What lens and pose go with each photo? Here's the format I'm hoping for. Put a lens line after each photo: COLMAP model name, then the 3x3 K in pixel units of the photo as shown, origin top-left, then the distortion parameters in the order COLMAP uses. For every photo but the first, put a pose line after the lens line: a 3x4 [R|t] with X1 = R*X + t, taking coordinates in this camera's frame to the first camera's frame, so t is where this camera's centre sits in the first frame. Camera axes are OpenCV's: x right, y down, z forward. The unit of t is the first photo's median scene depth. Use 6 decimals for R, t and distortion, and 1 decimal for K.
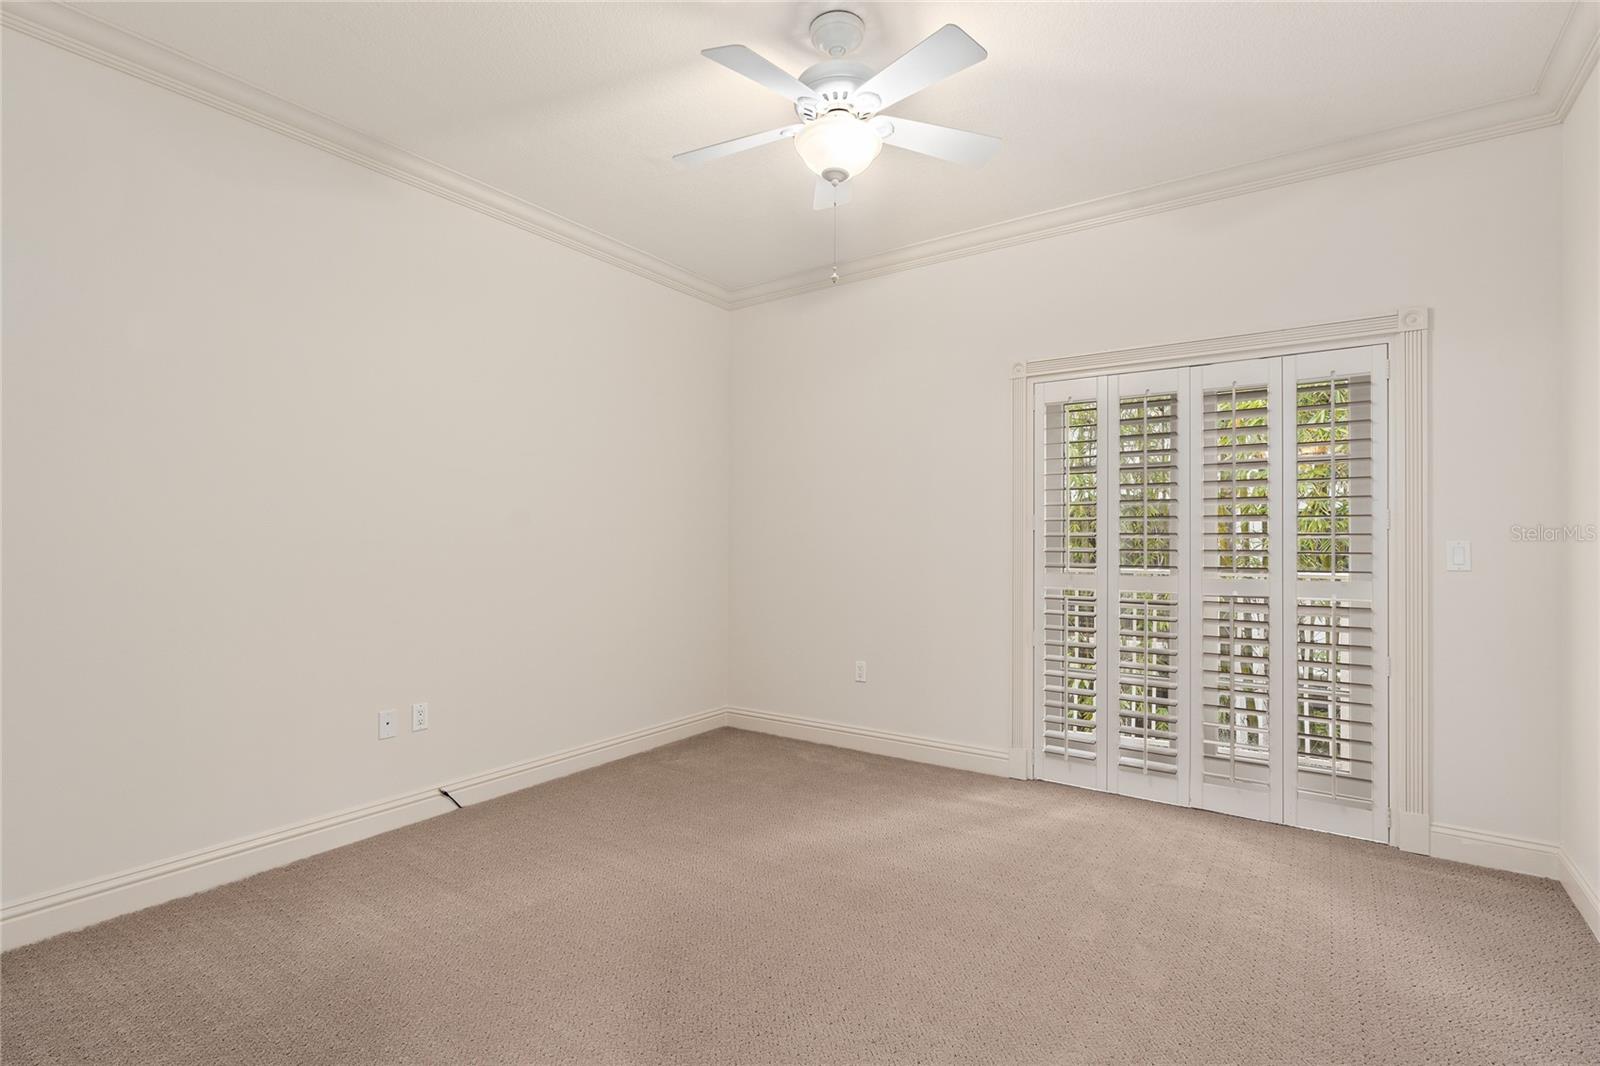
lens RADIAL K [[758.6, 0, 809.4], [0, 758.6, 535.9], [0, 0, 1]] dist [0.000199, 0.000054]
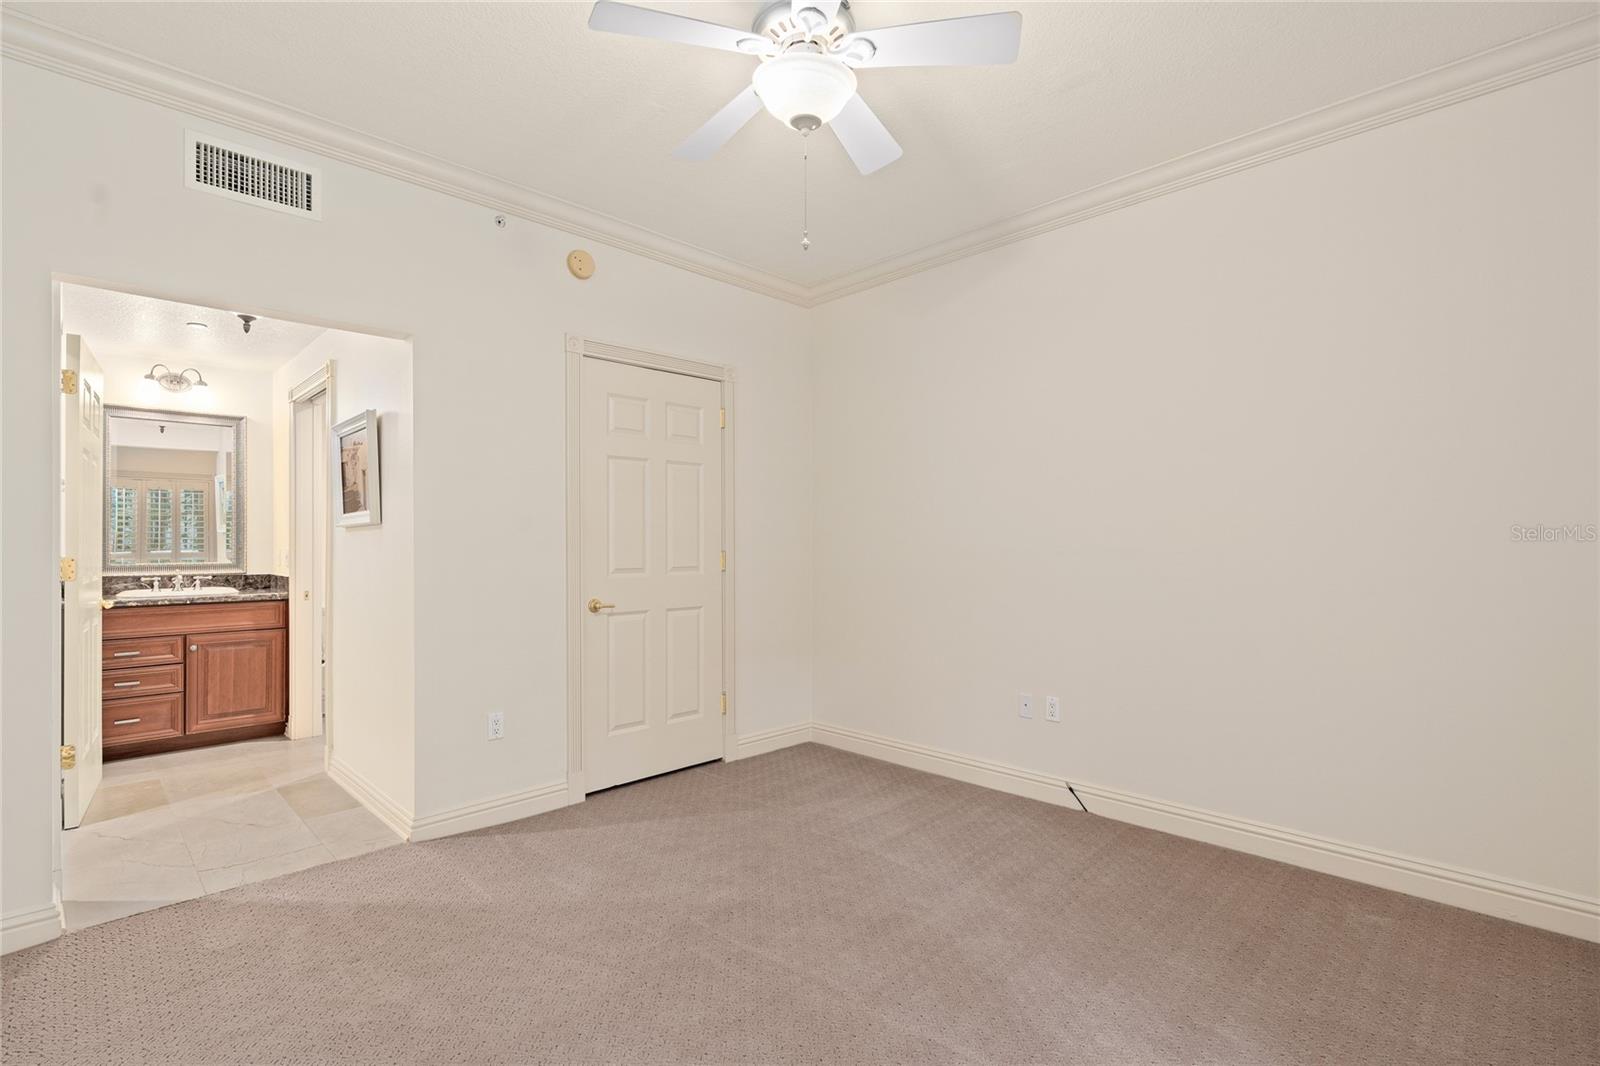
lens RADIAL K [[758.6, 0, 809.4], [0, 758.6, 535.9], [0, 0, 1]] dist [0.000199, 0.000054]
pose [[-0.174440, -0.001423, -0.984667, 0.649915], [0.009490, 0.999950, -0.003126, -0.014558], [0.984622, -0.009890, -0.174418, 0.864009]]
